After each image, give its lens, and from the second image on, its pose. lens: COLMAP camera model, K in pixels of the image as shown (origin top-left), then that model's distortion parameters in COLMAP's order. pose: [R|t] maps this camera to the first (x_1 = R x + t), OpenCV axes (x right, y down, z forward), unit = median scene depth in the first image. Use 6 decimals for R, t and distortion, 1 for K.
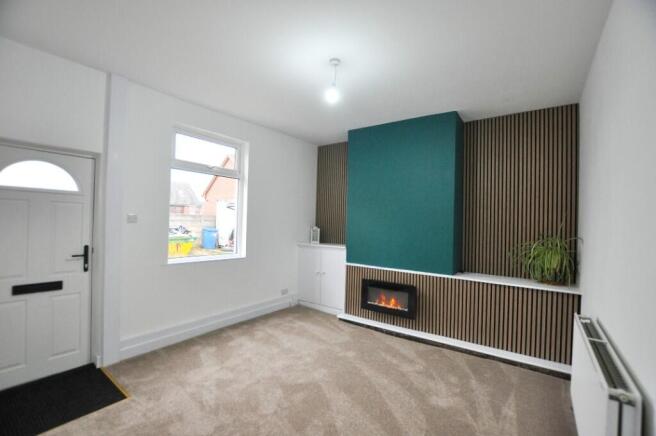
lens RADIAL K [[288.6, 0, 327.5], [0, 288.6, 220.3], [0, 0, 1]] dist [-0.023604, 0.000688]
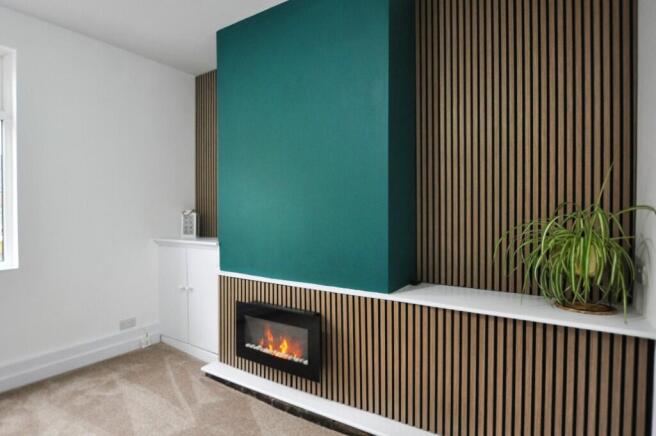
lens RADIAL K [[348.8, 0, 328.0], [0, 348.8, 218.0], [0, 0, 1]] dist [-0.026343, 0.000200]
pose [[0.998100, -0.029195, 0.054267, 0.289032], [0.027984, 0.999345, 0.022948, 0.043372], [-0.054901, -0.021386, 0.998263, 0.391897]]
